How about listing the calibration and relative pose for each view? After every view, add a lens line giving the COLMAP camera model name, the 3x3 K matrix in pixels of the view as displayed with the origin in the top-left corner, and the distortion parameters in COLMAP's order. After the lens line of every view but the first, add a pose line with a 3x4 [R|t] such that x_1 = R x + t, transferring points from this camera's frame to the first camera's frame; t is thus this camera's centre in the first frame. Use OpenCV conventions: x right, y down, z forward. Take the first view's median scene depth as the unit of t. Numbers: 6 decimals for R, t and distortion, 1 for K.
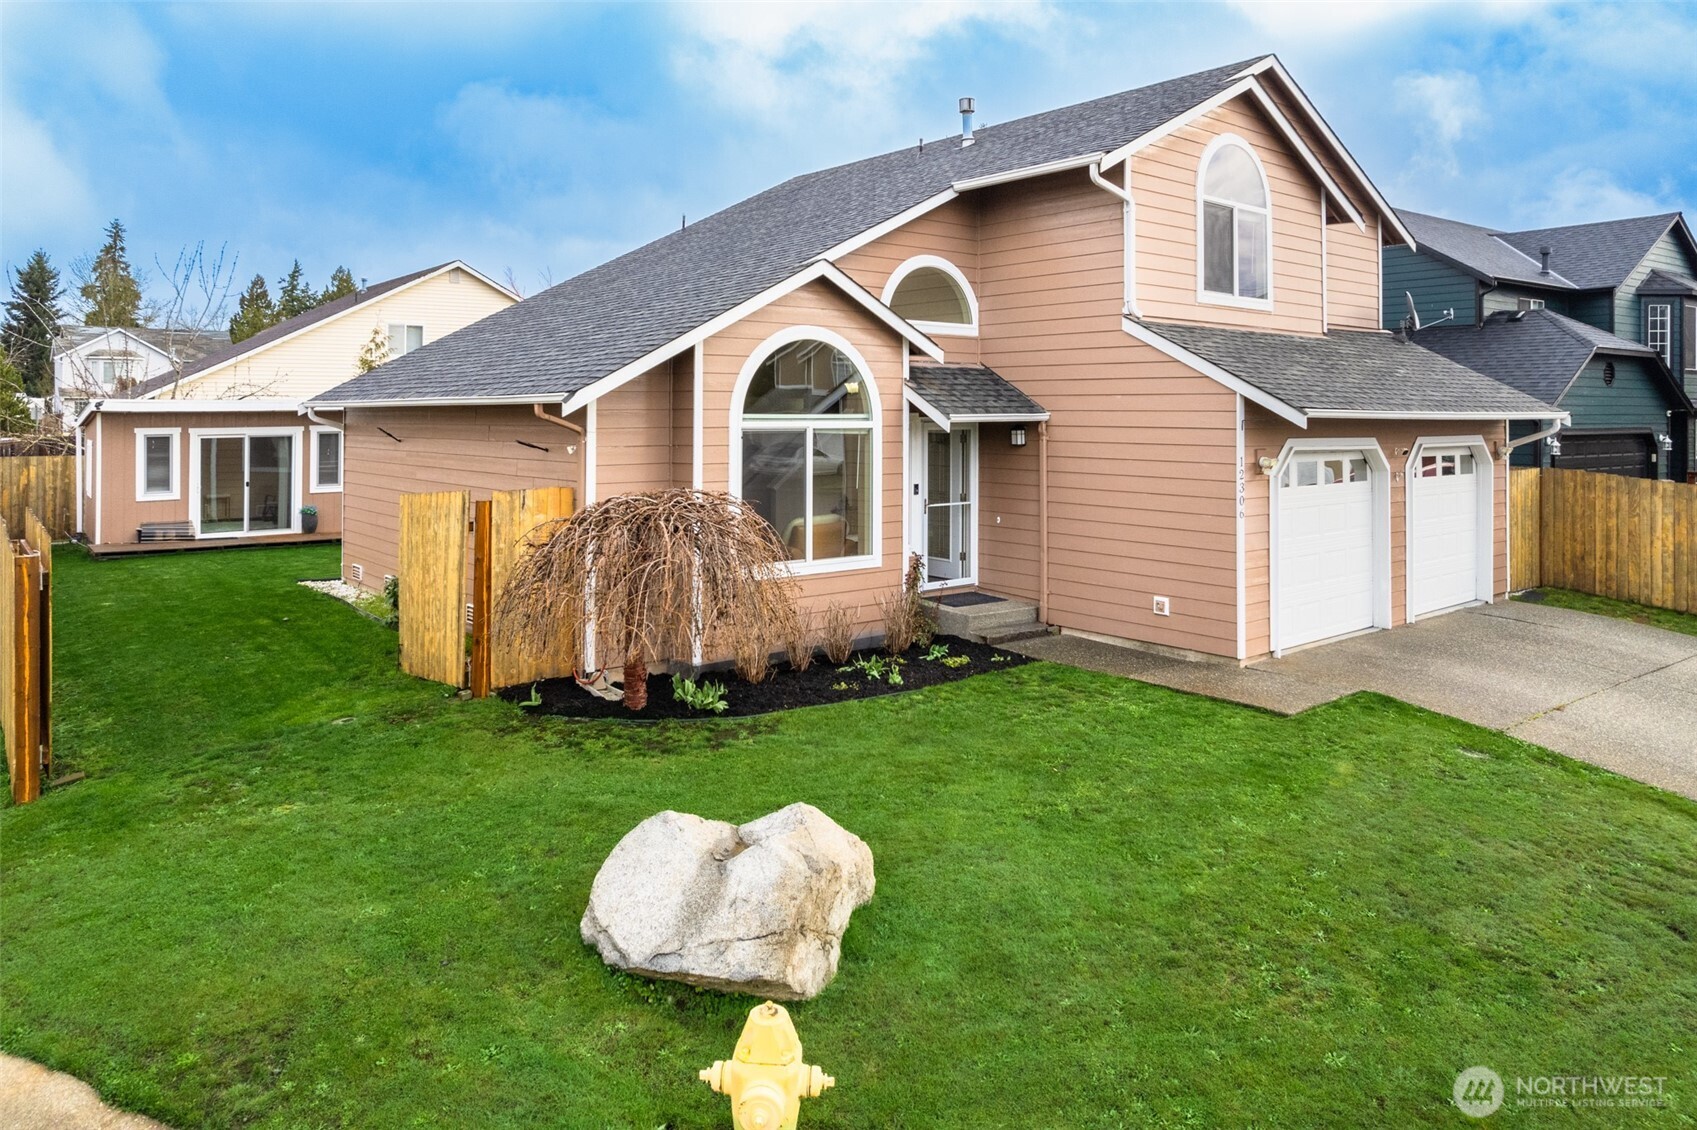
lens RADIAL K [[1144.7, 0, 839.2], [0, 1144.7, 422.1], [0, 0, 1]] dist [-0.037823, 0.052885]
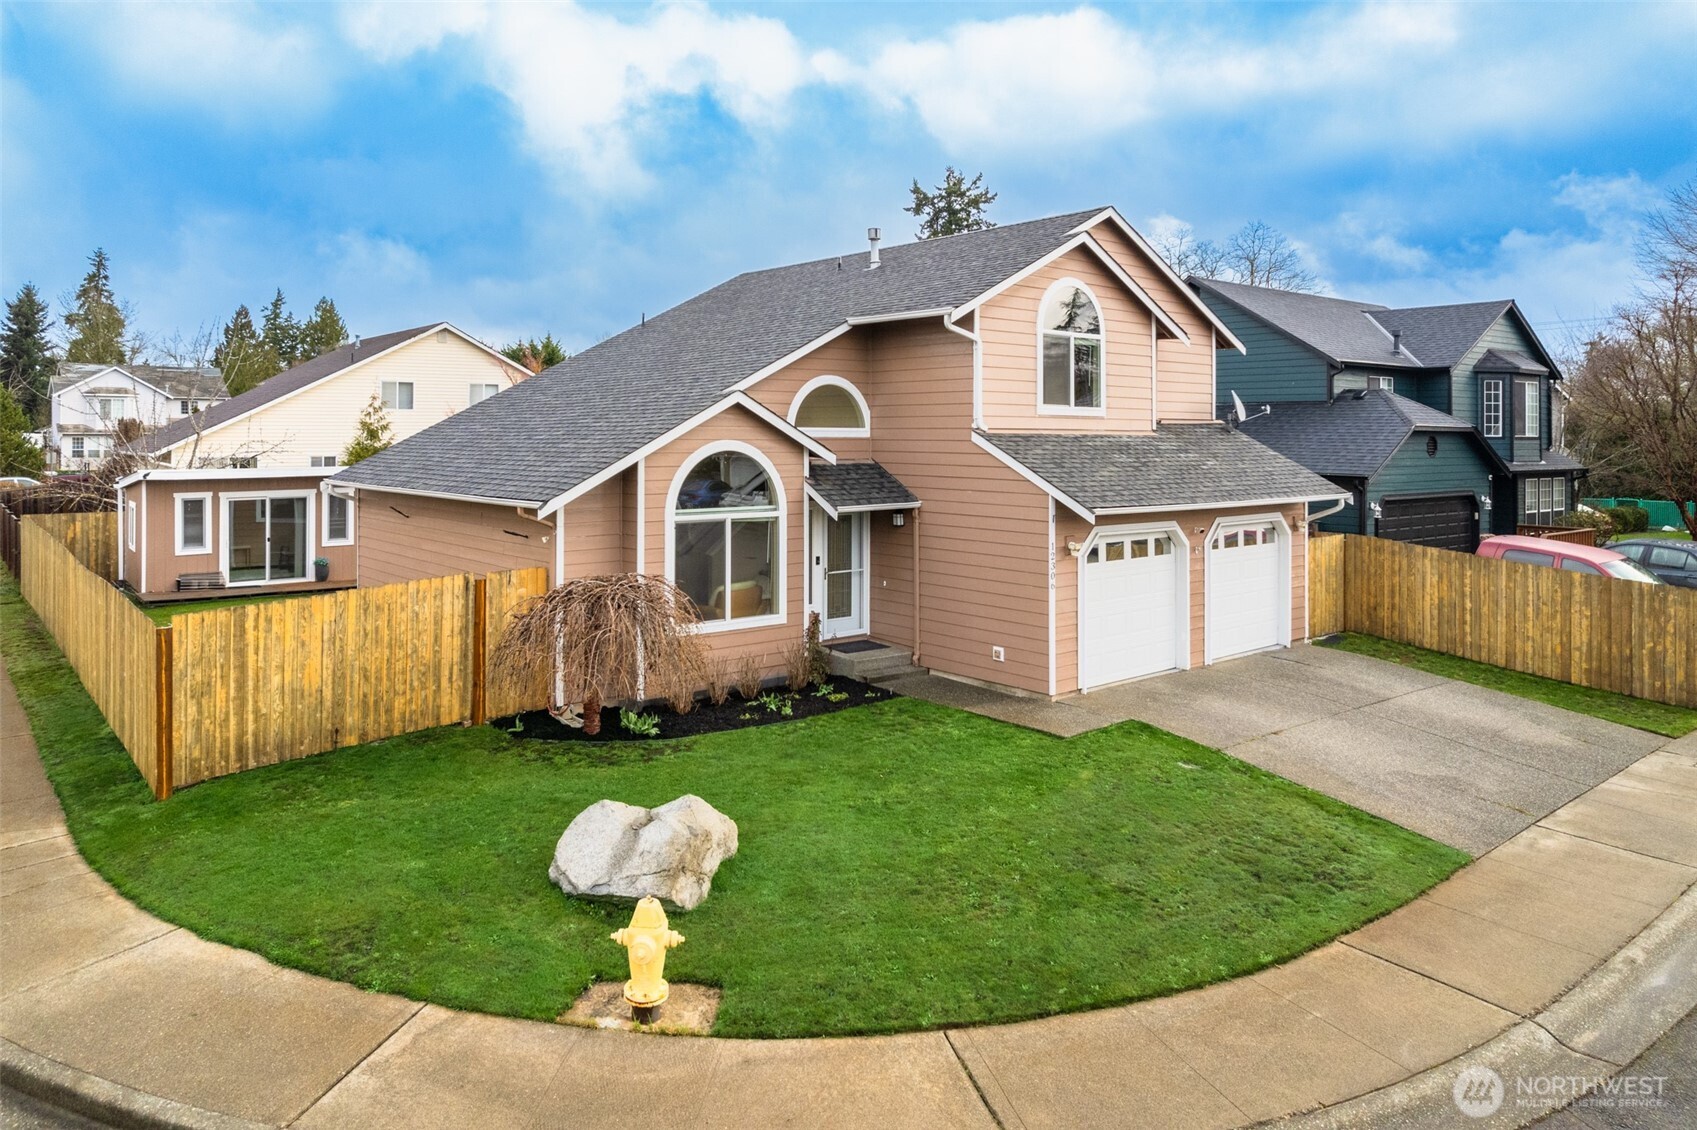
lens RADIAL K [[1159.3, 0, 832.2], [0, 1159.3, 446.3], [0, 0, 1]] dist [-0.033331, 0.054589]
pose [[0.999974, 0.000228, 0.007140, 0.078396], [-0.000269, 0.999984, 0.005716, -0.079919], [-0.007139, -0.005717, 0.999958, -0.305152]]
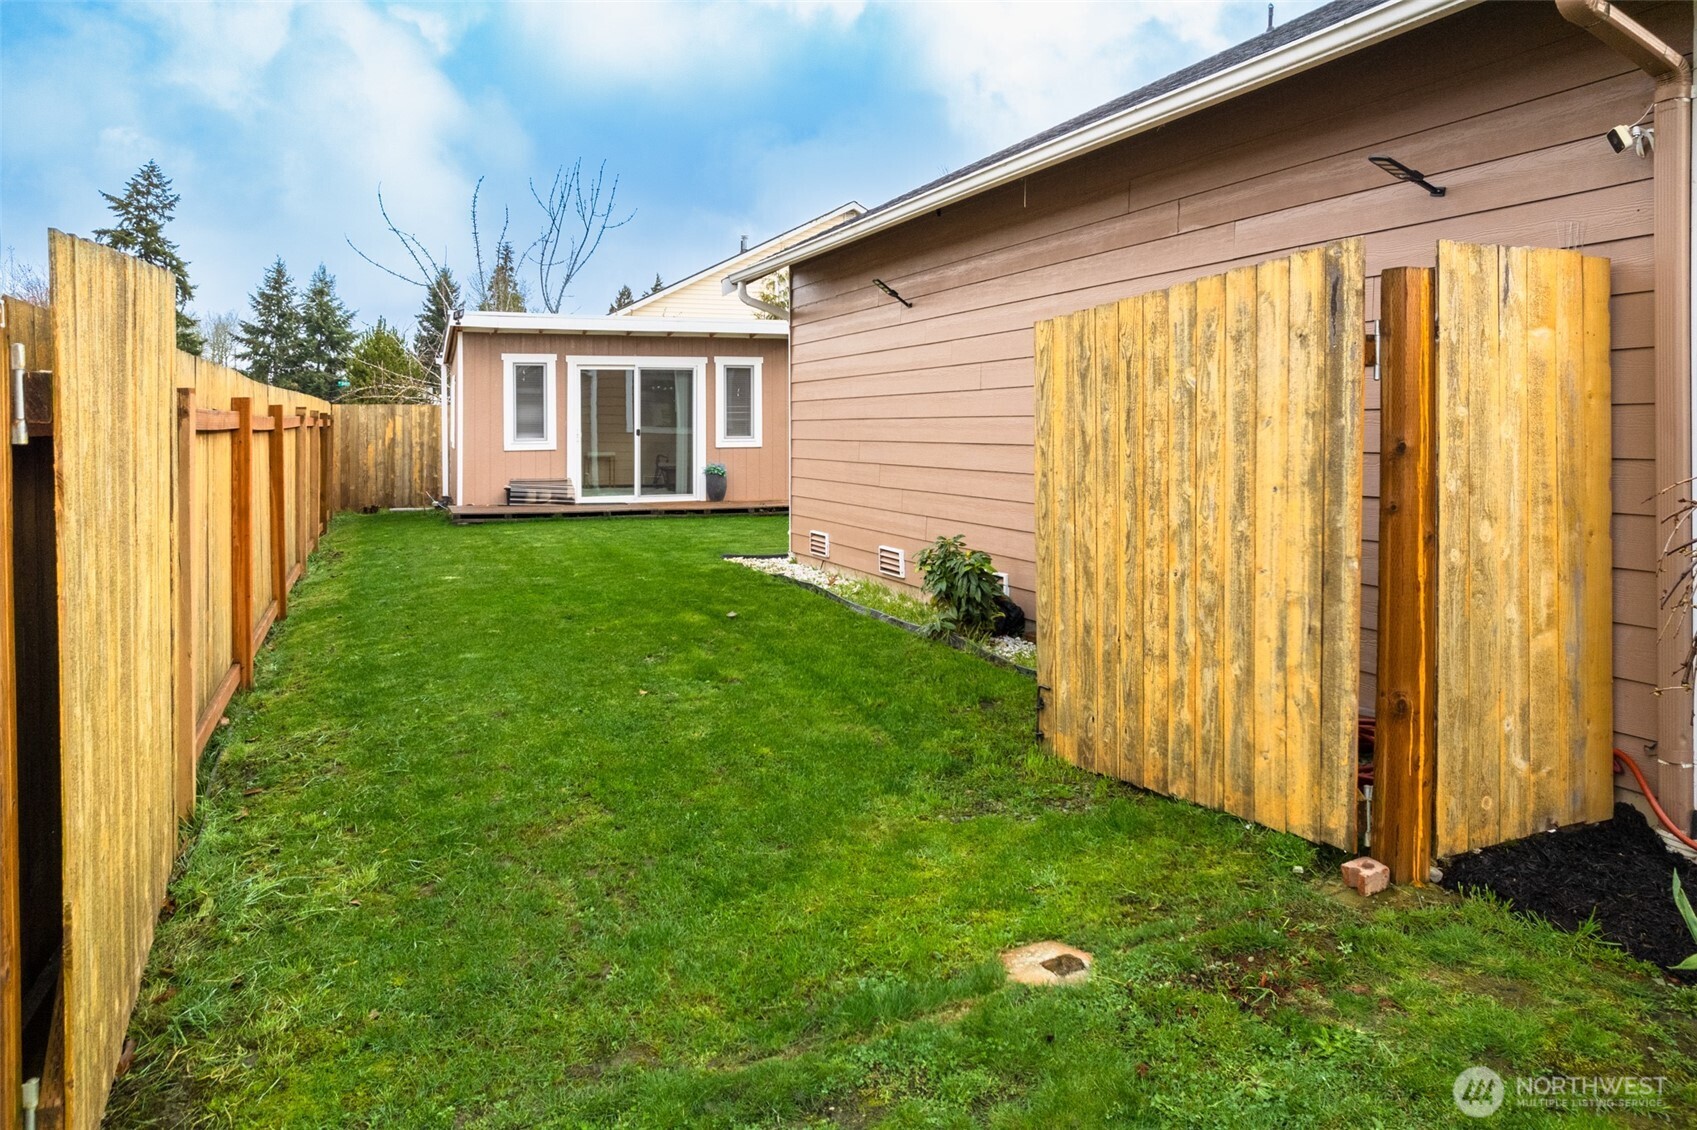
lens RADIAL K [[1121.8, 0, 854.8], [0, 1121.8, 501.8], [0, 0, 1]] dist [-0.039349, 0.004580]
pose [[0.964050, 0.018044, -0.265106, -0.321492], [-0.004034, 0.998571, 0.053298, 0.100994], [0.265689, -0.050313, 0.962745, 0.563534]]
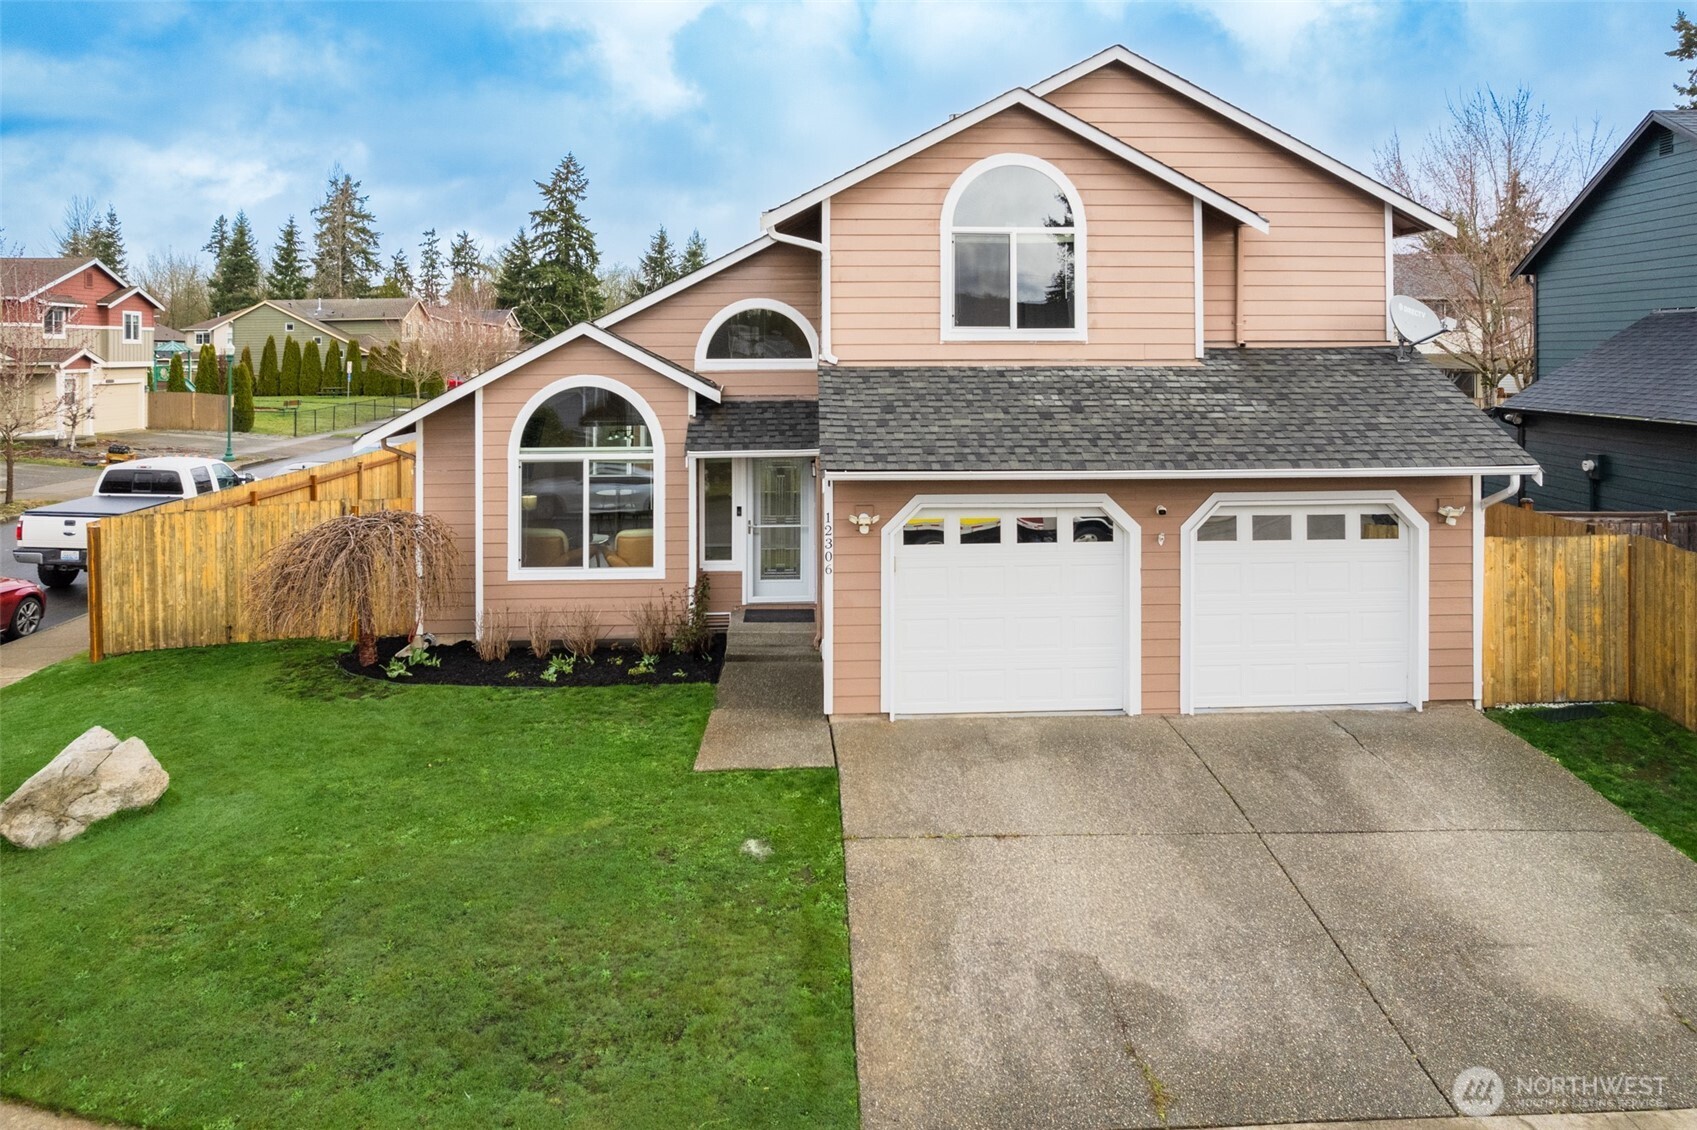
lens RADIAL K [[1144.7, 0, 839.2], [0, 1144.7, 422.1], [0, 0, 1]] dist [-0.037823, 0.052885]
pose [[0.797398, 0.030595, -0.602678, 0.856898], [0.004559, 0.998380, 0.056716, -0.095334], [0.603437, -0.047973, 0.795967, 0.189606]]
